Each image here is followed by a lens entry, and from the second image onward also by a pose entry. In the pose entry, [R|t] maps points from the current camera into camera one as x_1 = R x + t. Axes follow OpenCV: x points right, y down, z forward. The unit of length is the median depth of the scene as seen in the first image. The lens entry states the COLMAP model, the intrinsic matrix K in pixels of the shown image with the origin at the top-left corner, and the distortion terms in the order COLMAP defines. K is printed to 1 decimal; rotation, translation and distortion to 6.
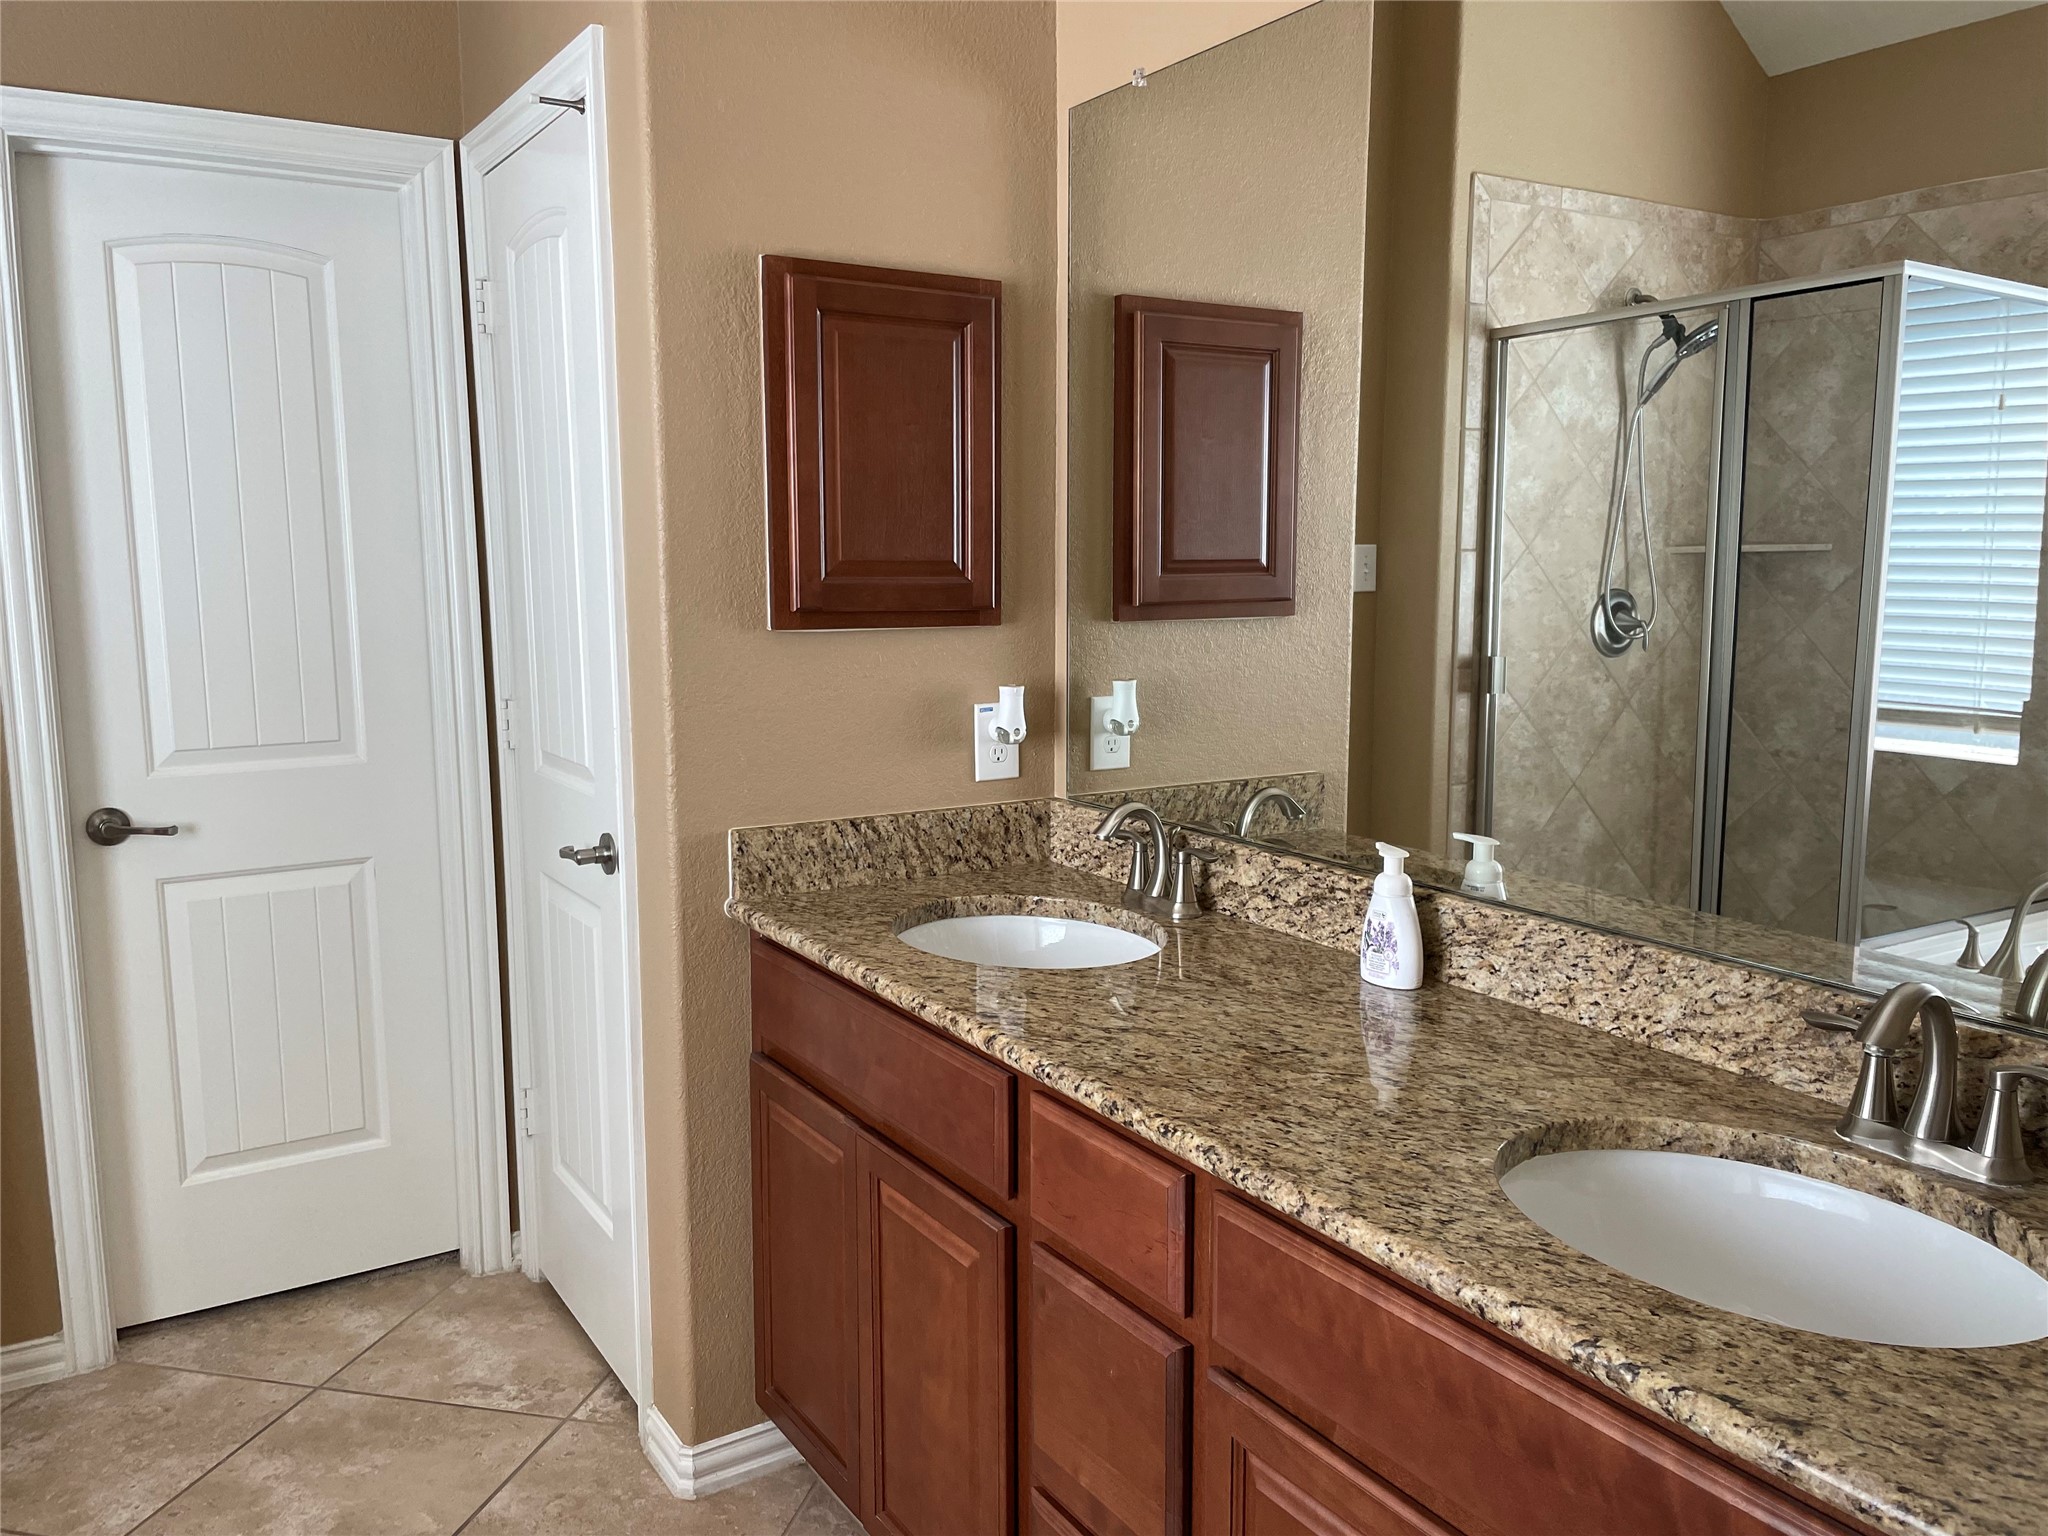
lens RADIAL K [[1574.2, 0, 1024.0], [0, 1574.2, 768.0], [0, 0, 1]] dist [0.115490, -0.155646]
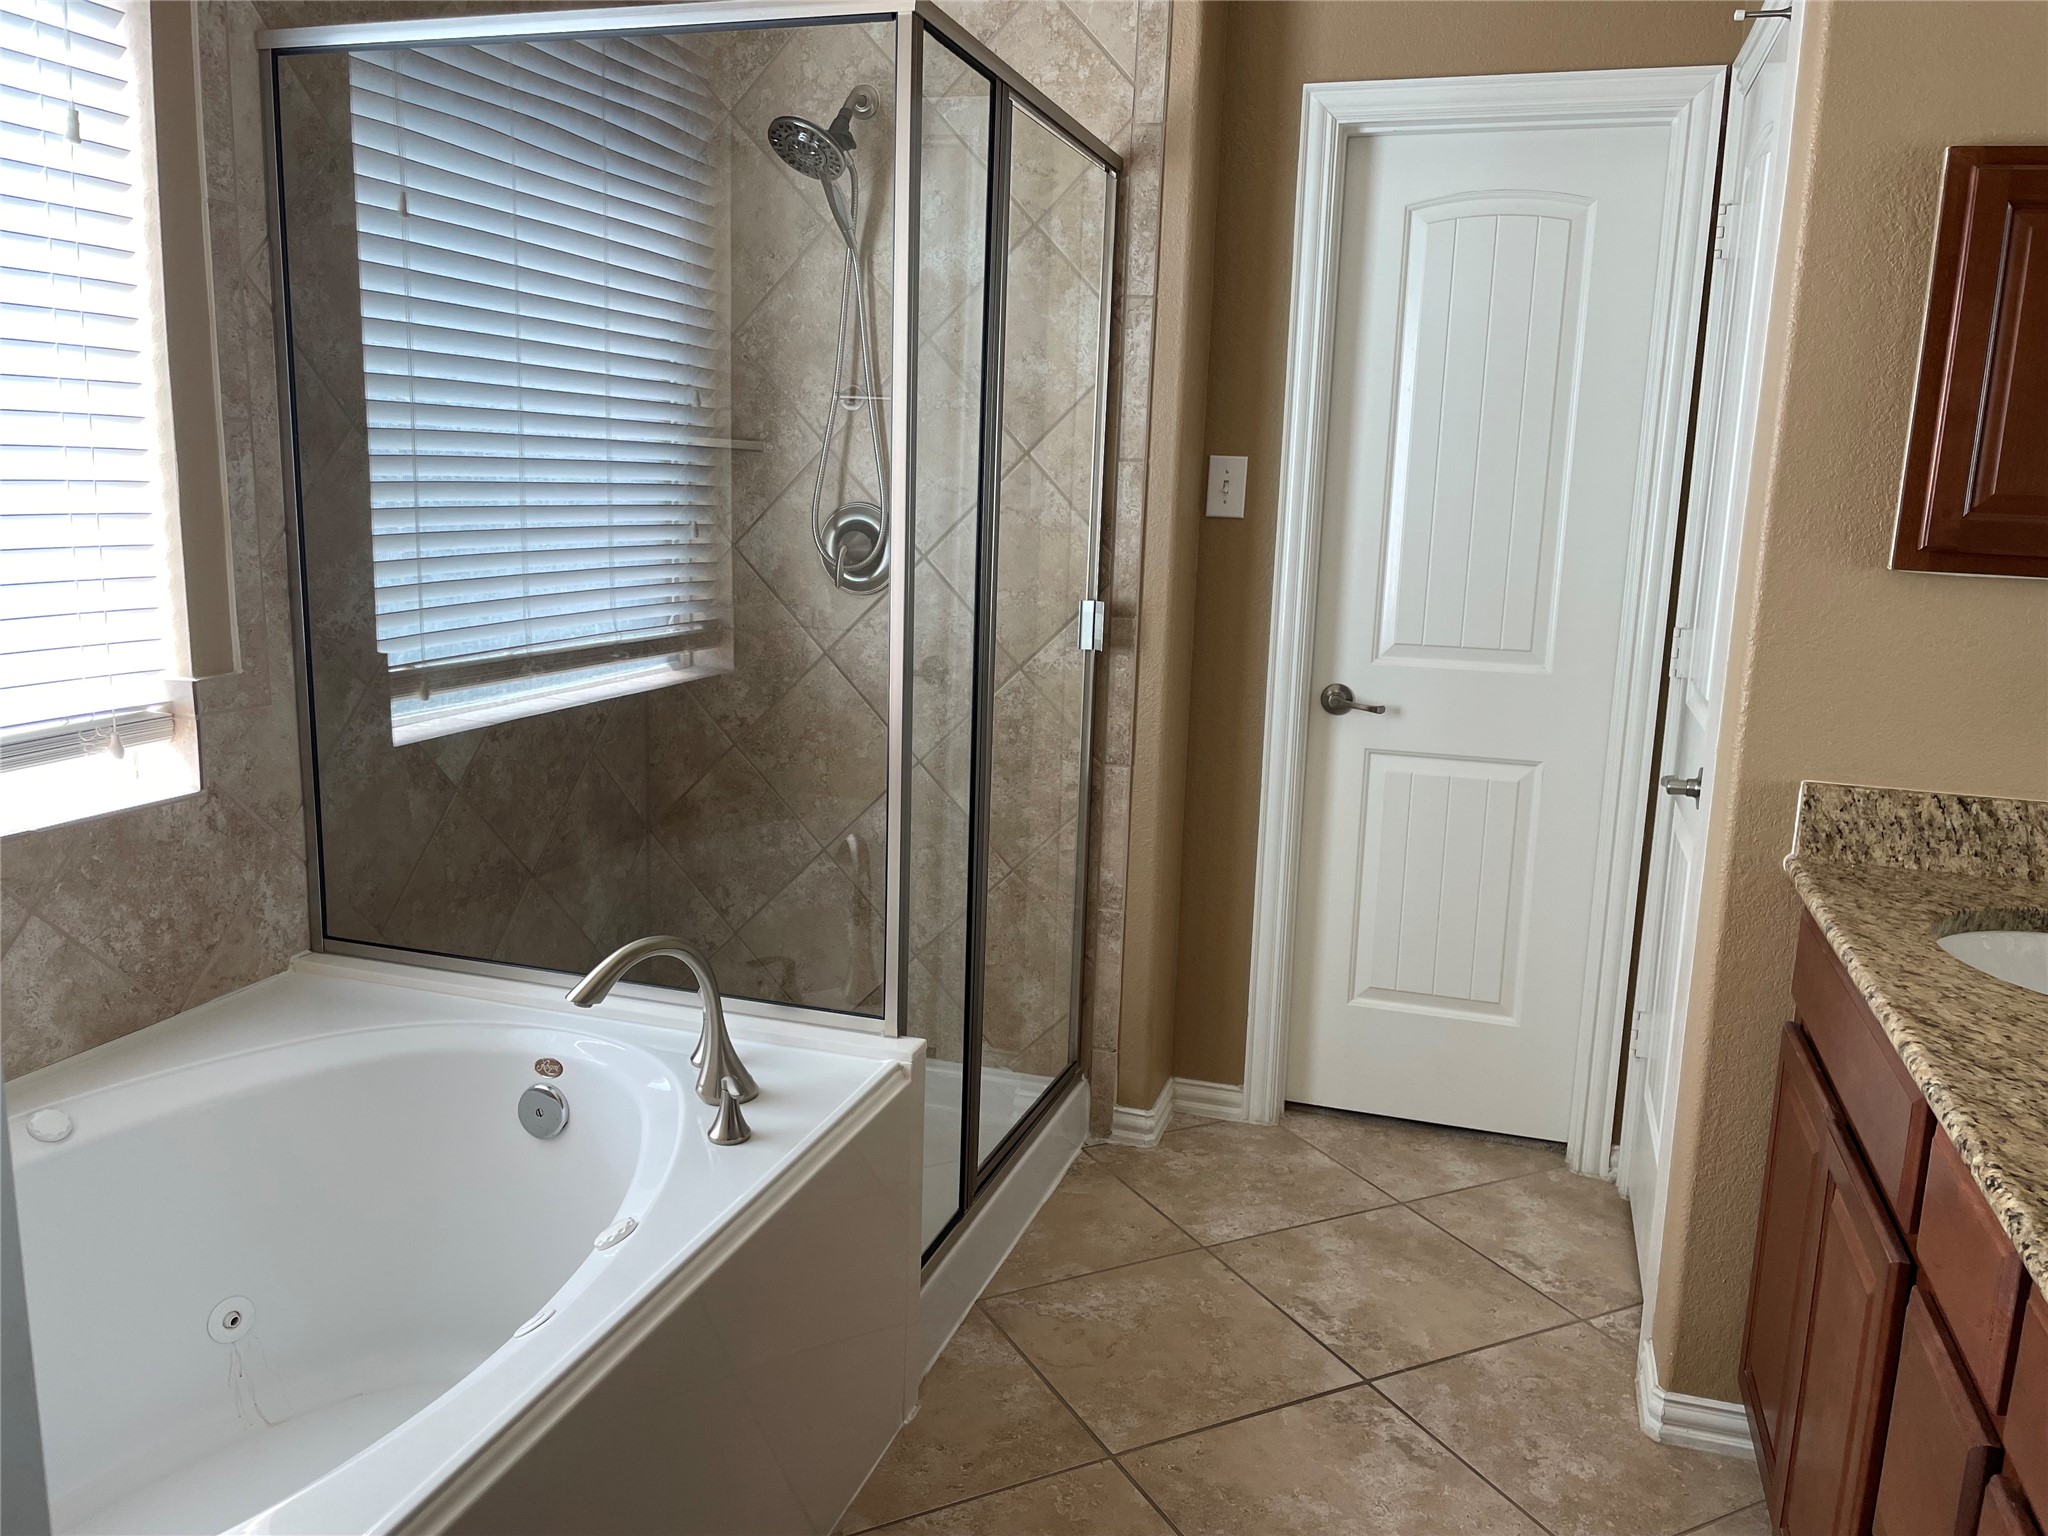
lens RADIAL K [[1574.2, 0, 1024.0], [0, 1574.2, 768.0], [0, 0, 1]] dist [0.115490, -0.155646]
pose [[0.642696, 0.166981, -0.747702, 0.205835], [-0.139380, 0.985156, 0.100204, 0.000712], [0.753336, 0.039814, 0.656430, 0.034472]]
